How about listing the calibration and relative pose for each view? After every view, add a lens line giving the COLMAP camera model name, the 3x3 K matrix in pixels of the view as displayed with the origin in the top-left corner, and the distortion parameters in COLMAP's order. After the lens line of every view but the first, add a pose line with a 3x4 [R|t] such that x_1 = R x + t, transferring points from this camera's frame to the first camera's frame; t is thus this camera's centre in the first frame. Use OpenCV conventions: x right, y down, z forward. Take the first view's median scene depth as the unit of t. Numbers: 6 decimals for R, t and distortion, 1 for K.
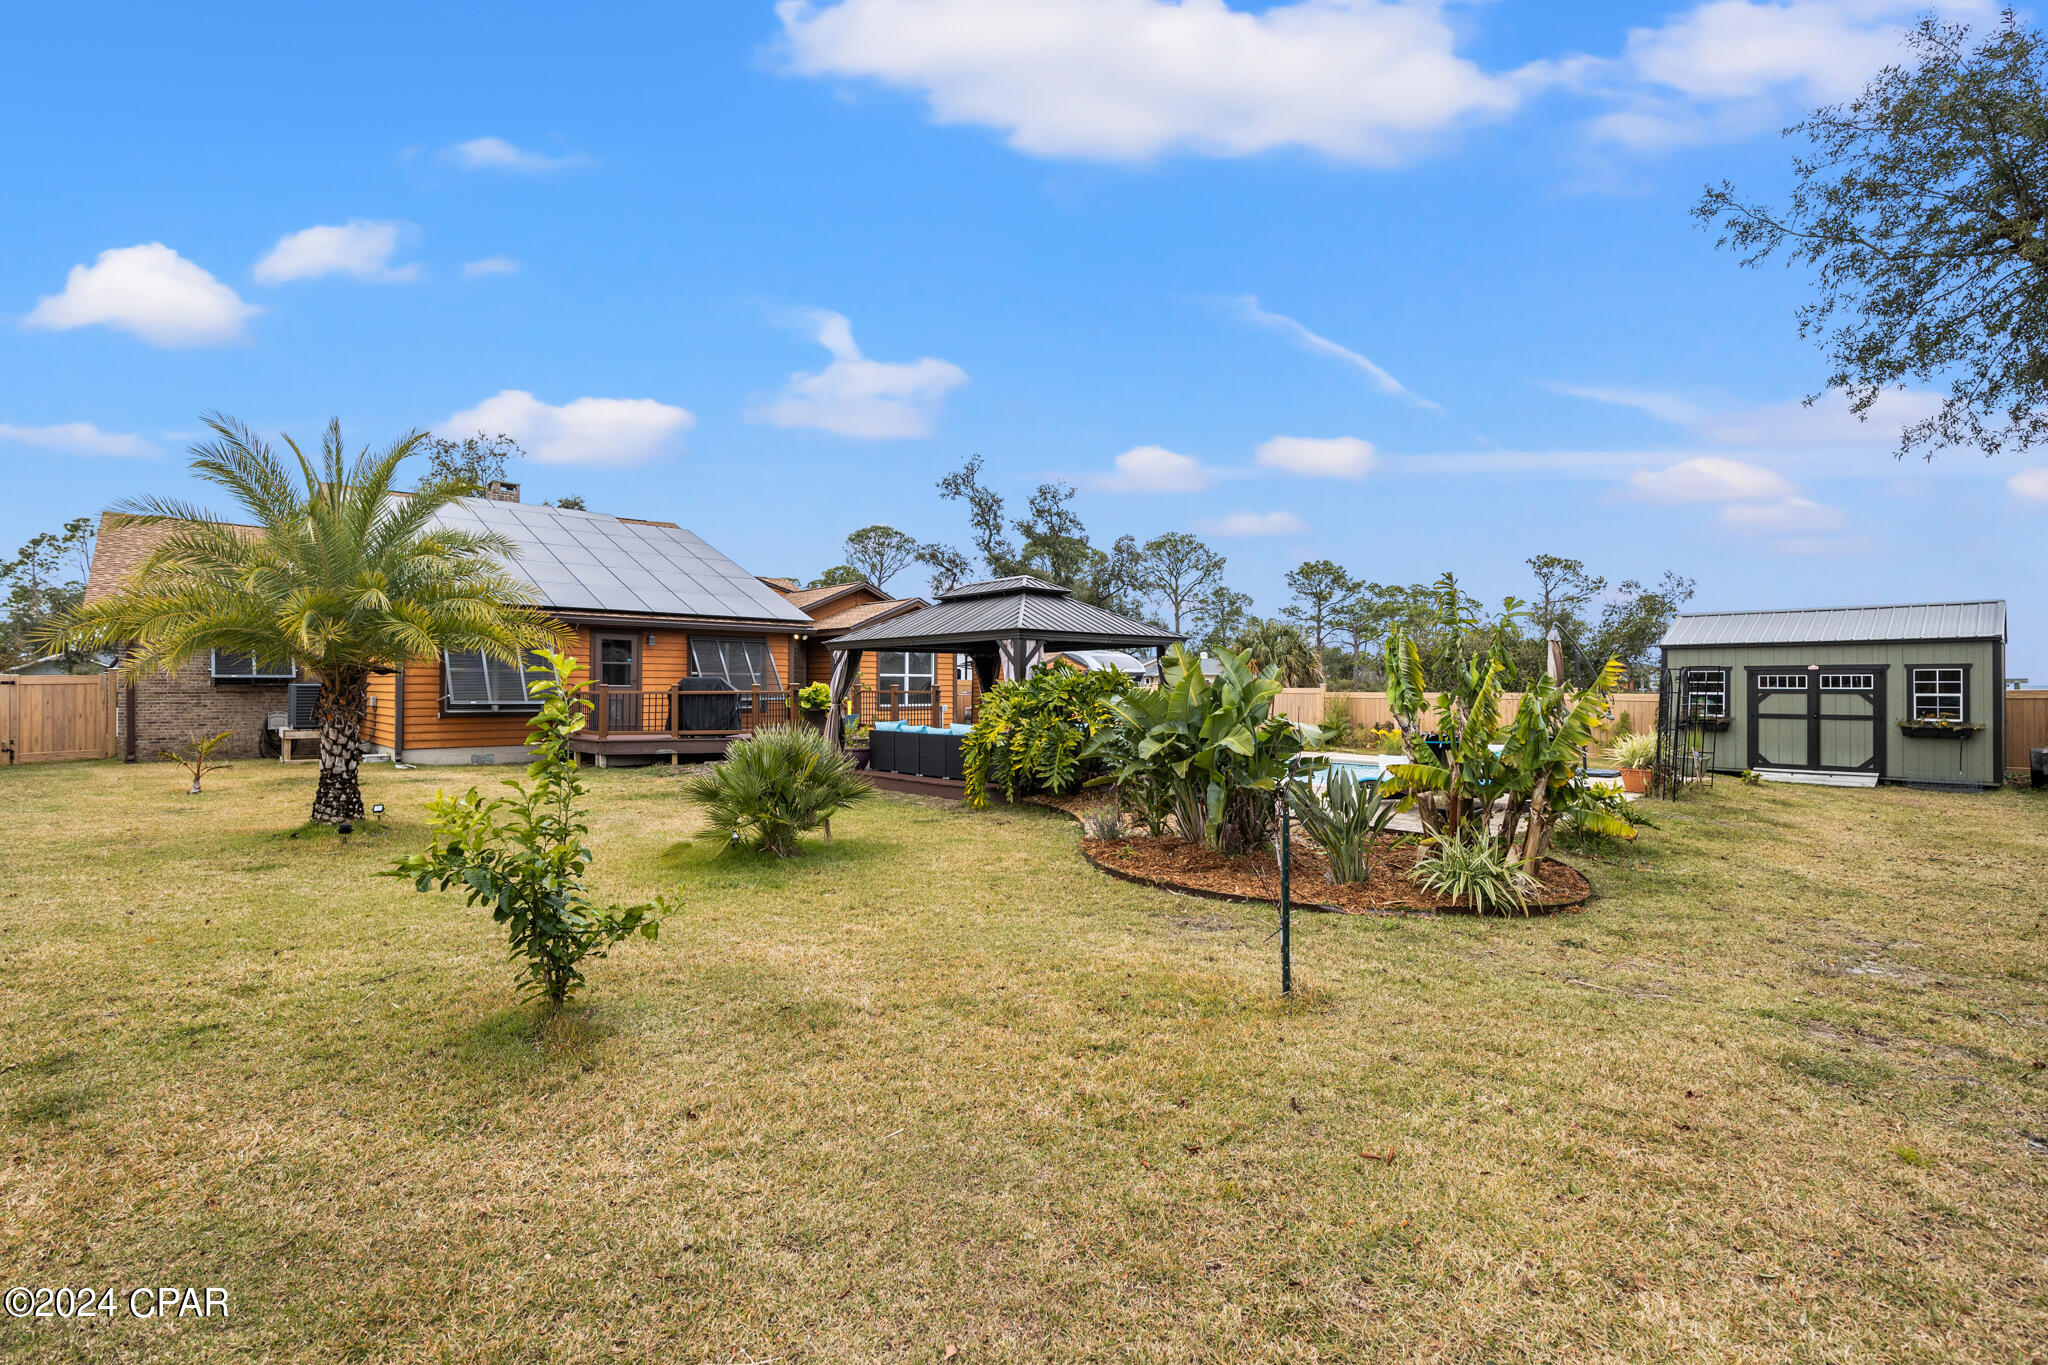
lens RADIAL K [[940.1, 0, 1029.4], [0, 940.1, 680.6], [0, 0, 1]] dist [-0.001064, -0.000108]
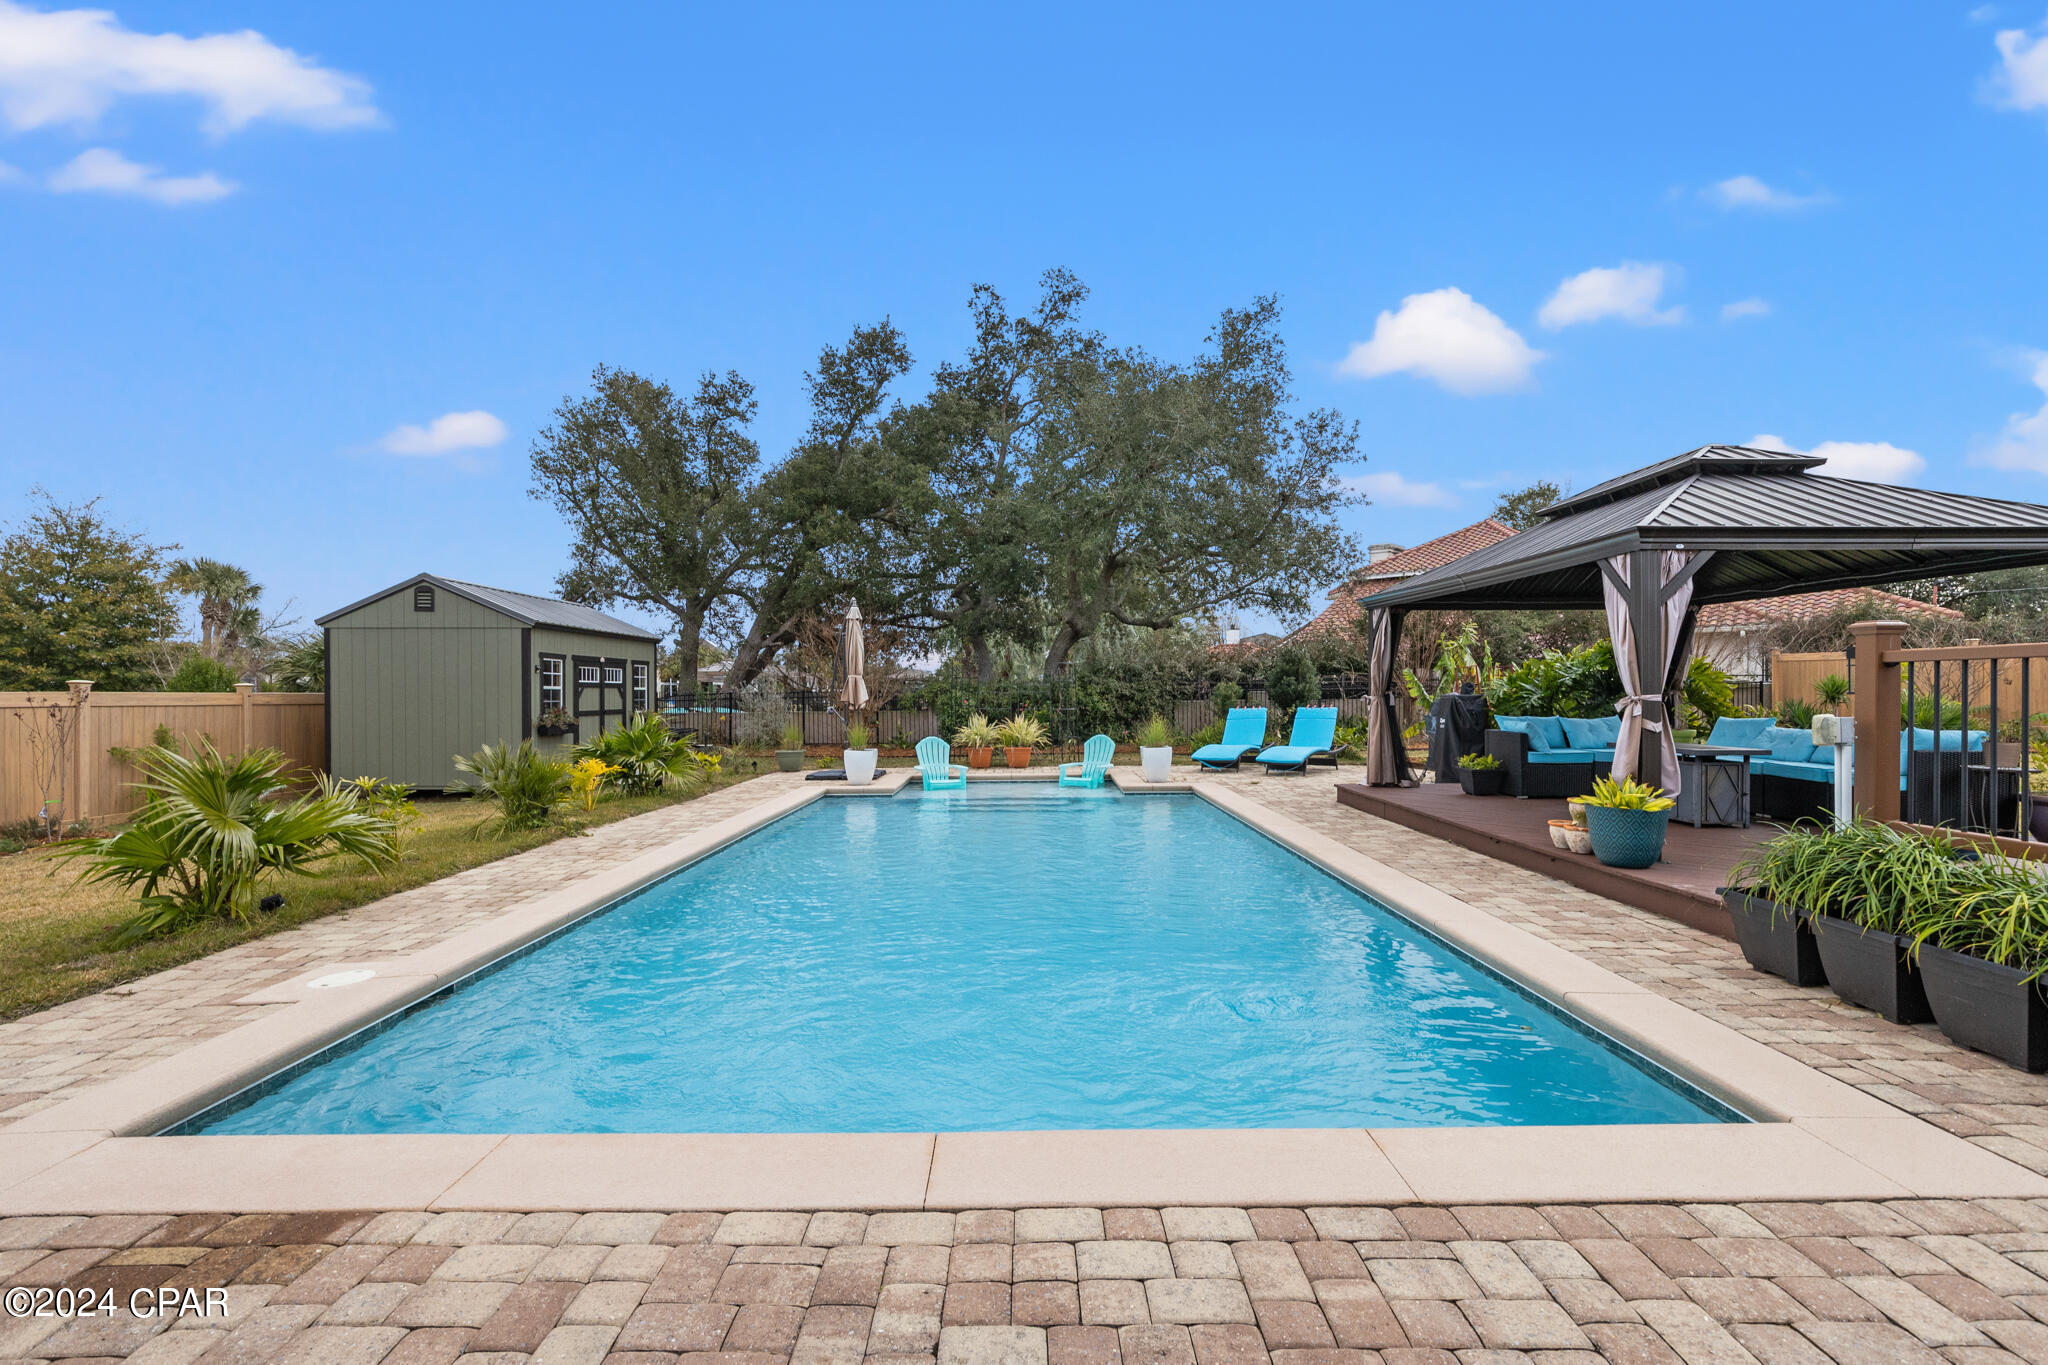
lens RADIAL K [[951.0, 0, 1019.1], [0, 951.0, 694.2], [0, 0, 1]] dist [-0.001113, -0.000023]
pose [[-0.730899, 0.000392, 0.682486, -0.070122], [-0.000012, 1.000000, -0.000588, 0.012593], [-0.682486, -0.000437, -0.730899, 0.843466]]
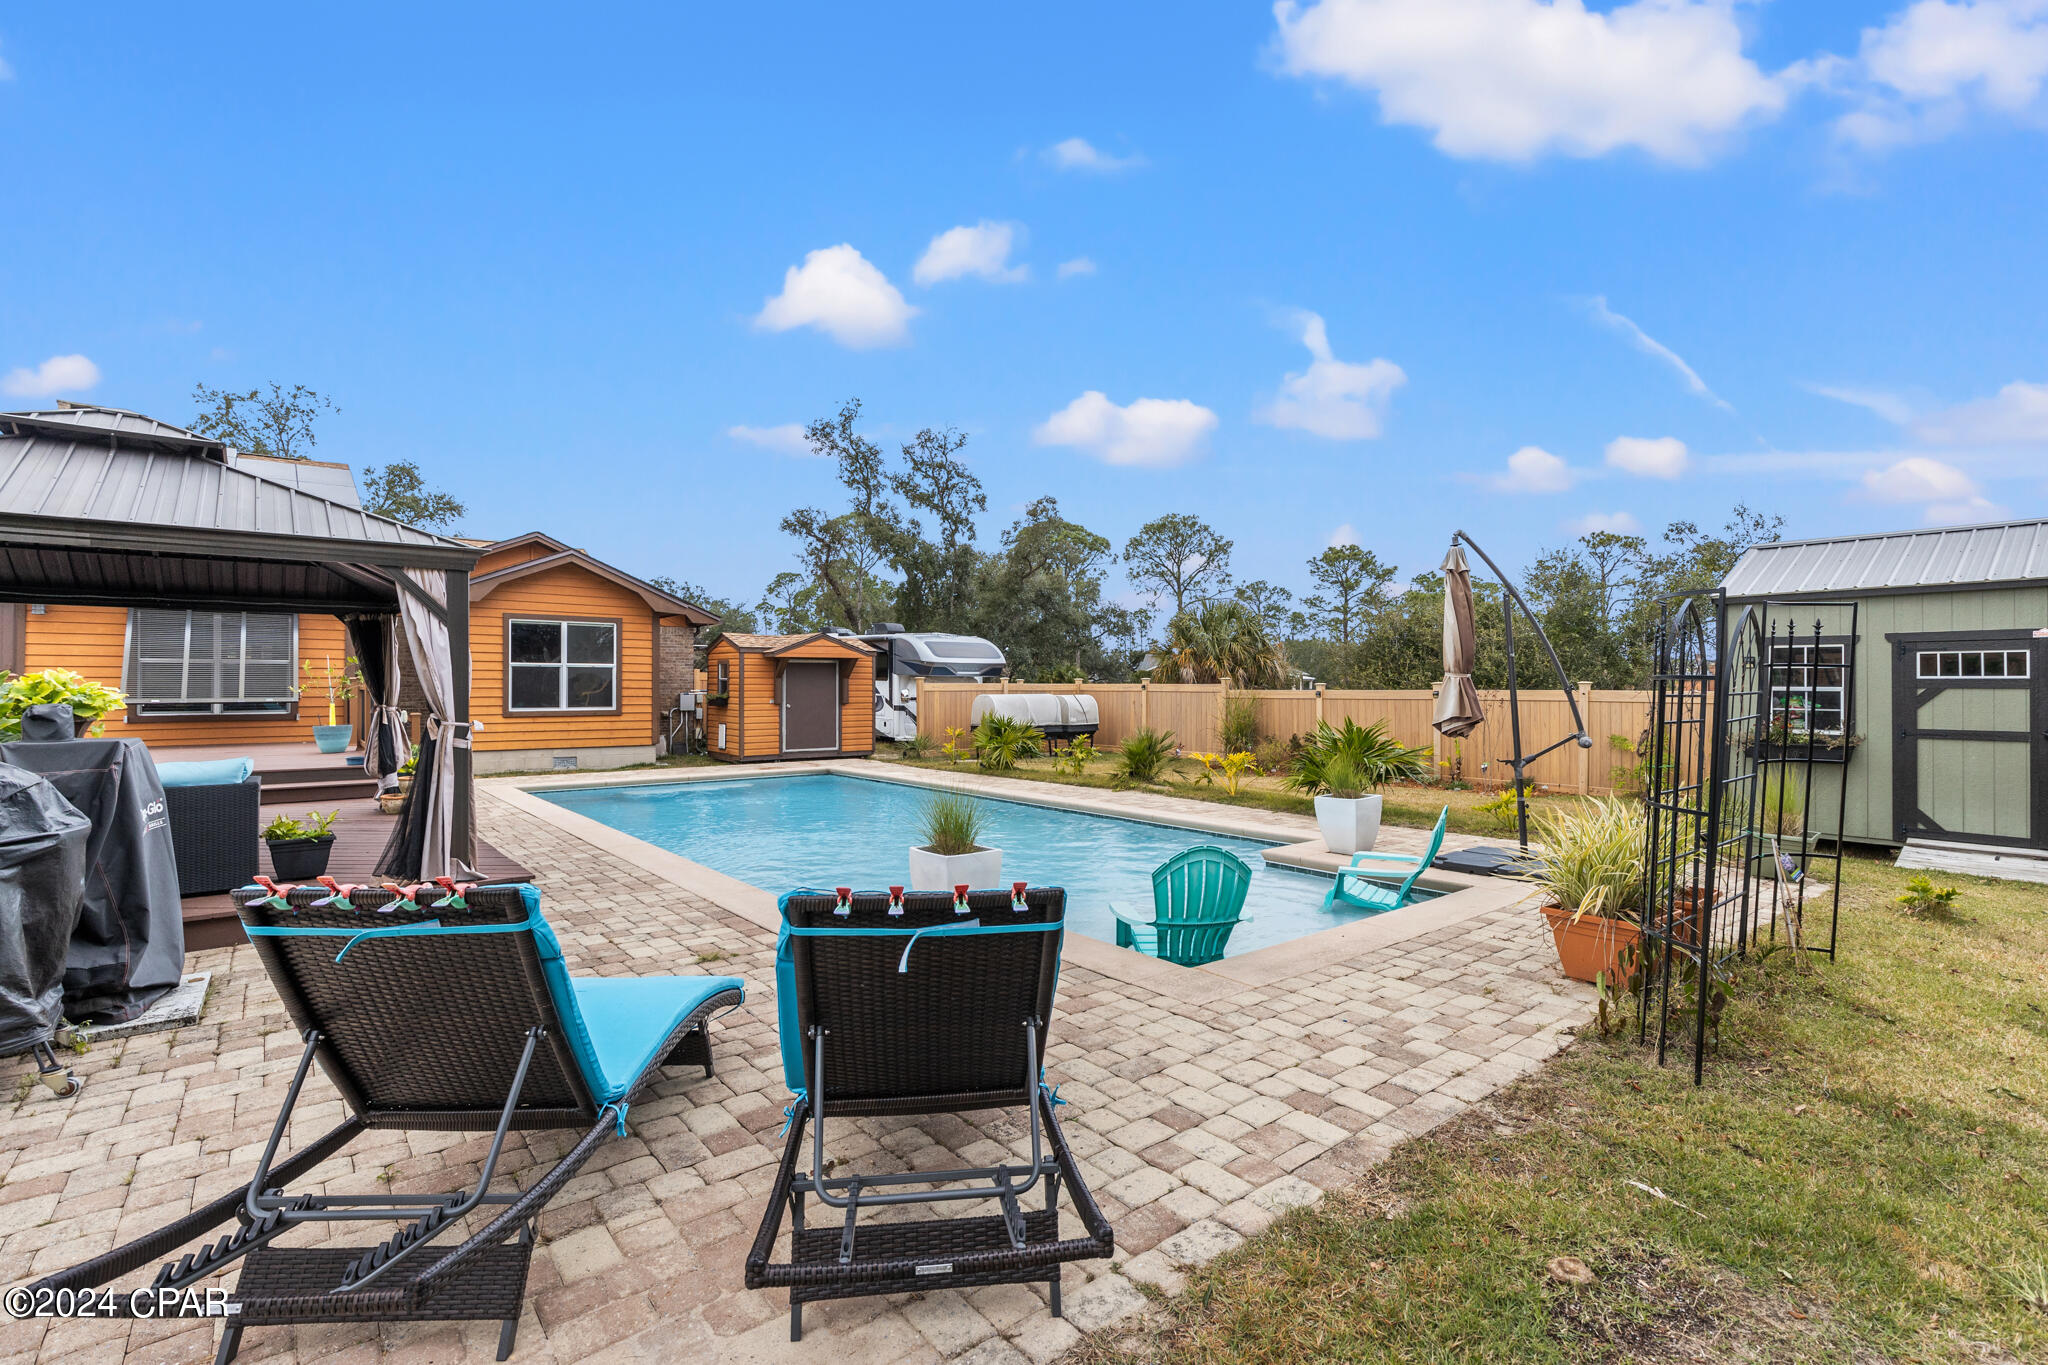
lens RADIAL K [[932.4, 0, 1024.0], [0, 932.4, 682.5], [0, 0, 1]] dist [-0.000725, 0.000819]
pose [[0.997716, -0.000311, -0.067548, 0.209444], [0.000480, 0.999997, 0.002486, 0.005608], [0.067547, -0.002513, 0.997713, 0.294940]]
